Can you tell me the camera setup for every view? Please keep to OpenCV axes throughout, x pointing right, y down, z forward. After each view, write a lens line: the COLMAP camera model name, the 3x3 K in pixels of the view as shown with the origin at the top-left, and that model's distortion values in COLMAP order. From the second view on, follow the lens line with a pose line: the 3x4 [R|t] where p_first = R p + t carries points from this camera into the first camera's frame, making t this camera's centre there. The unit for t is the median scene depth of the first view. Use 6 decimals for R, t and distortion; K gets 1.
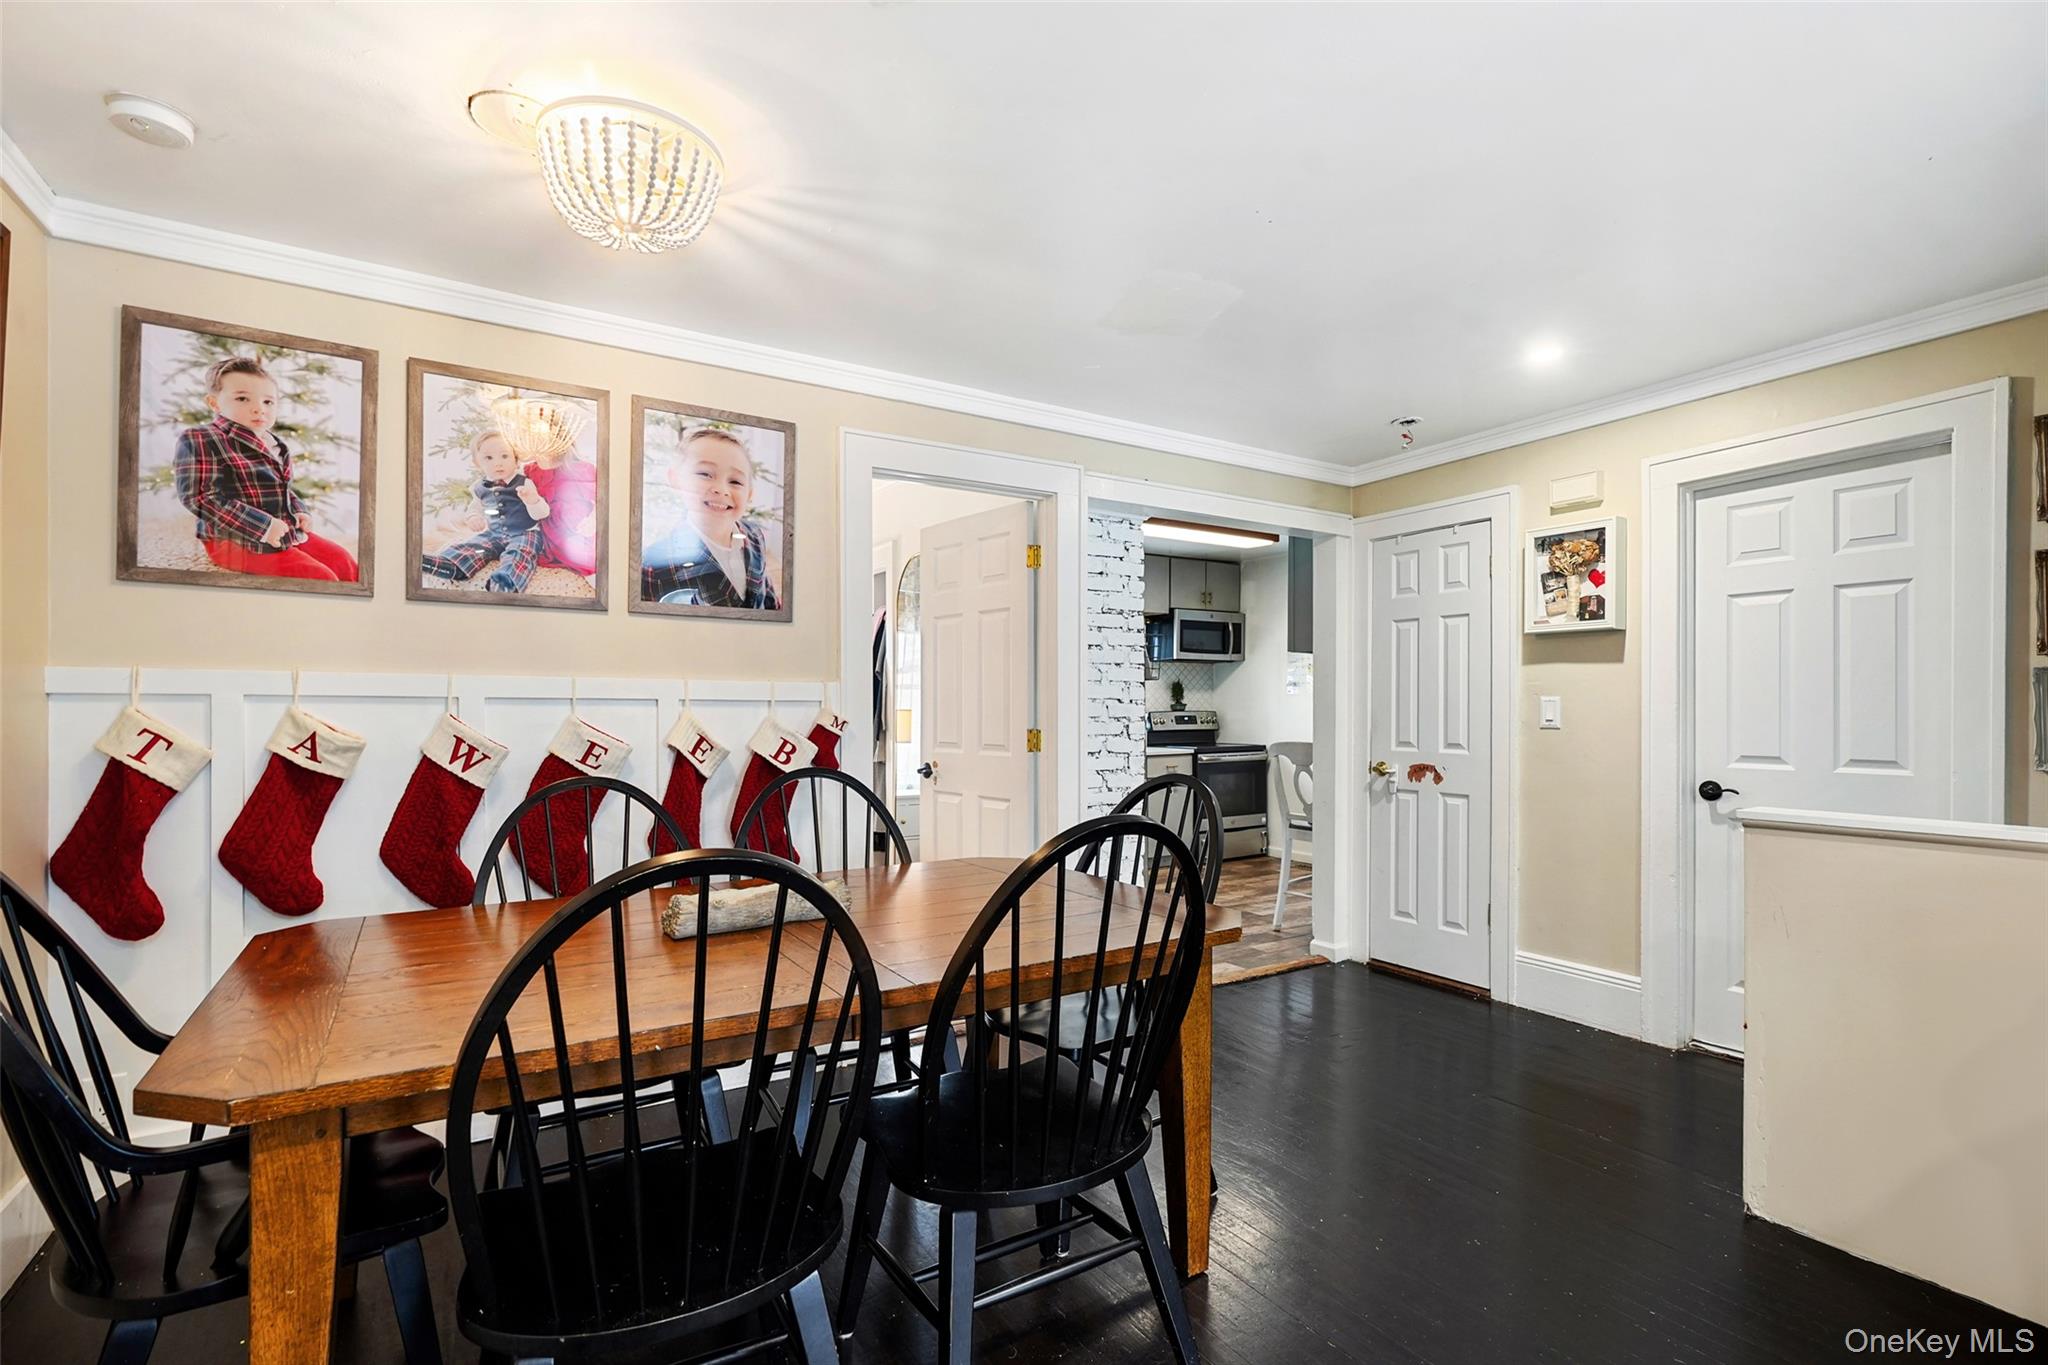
lens RADIAL K [[934.0, 0, 1018.3], [0, 934.0, 711.2], [0, 0, 1]] dist [-0.000223, -0.000173]
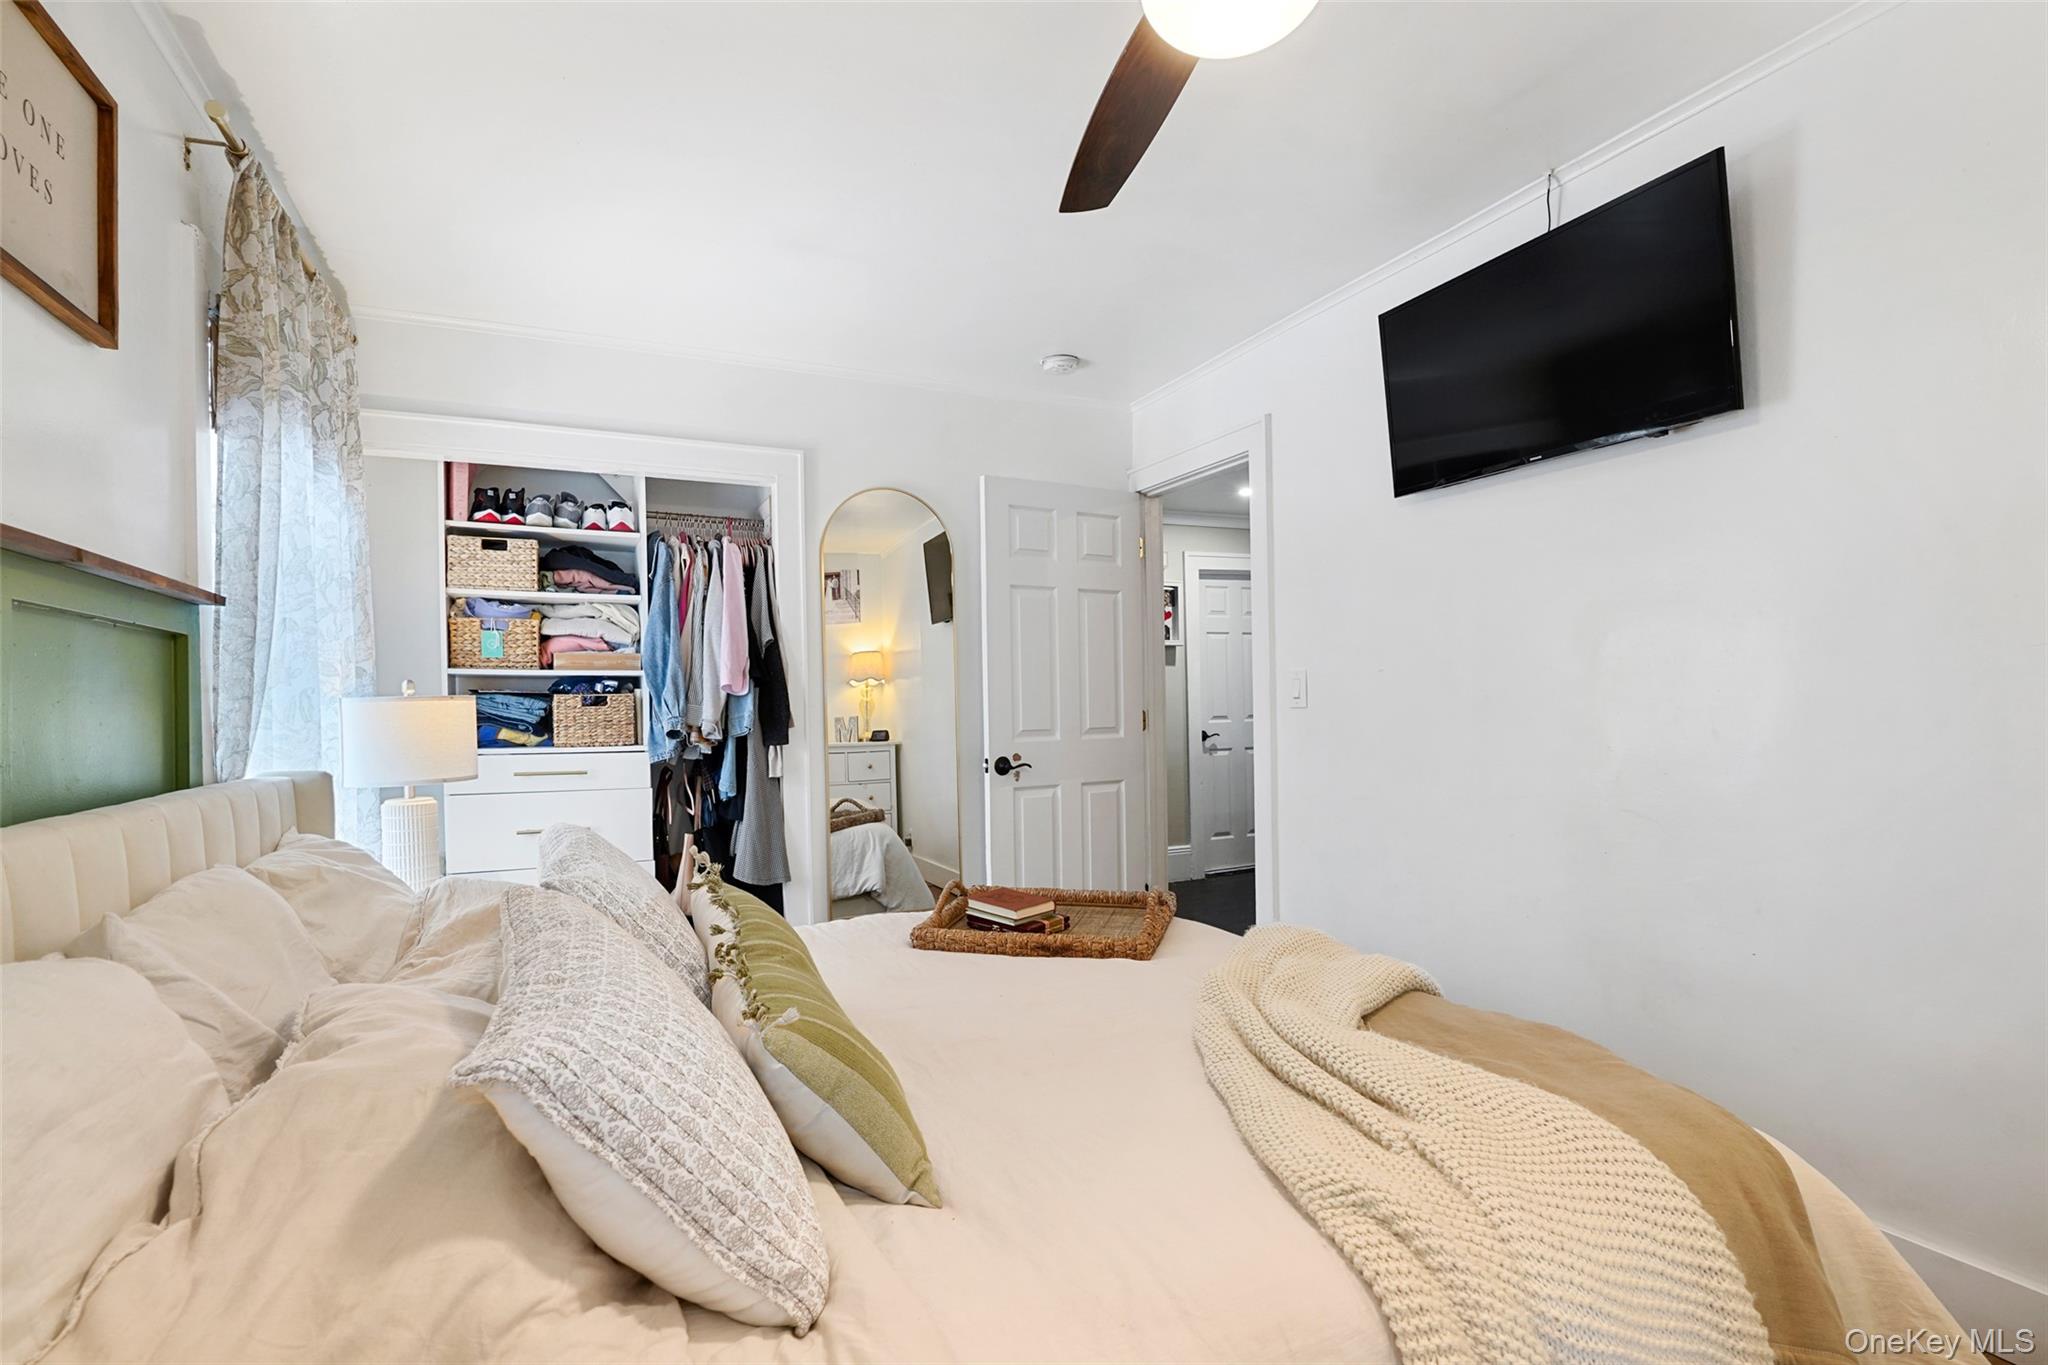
lens RADIAL K [[934.0, 0, 1018.3], [0, 934.0, 711.2], [0, 0, 1]] dist [-0.000223, -0.000173]
pose [[0.111607, -0.011475, 0.993686, -1.012142], [0.021031, 0.999737, 0.009182, 0.009467], [-0.993530, 0.019873, 0.111819, 1.005667]]
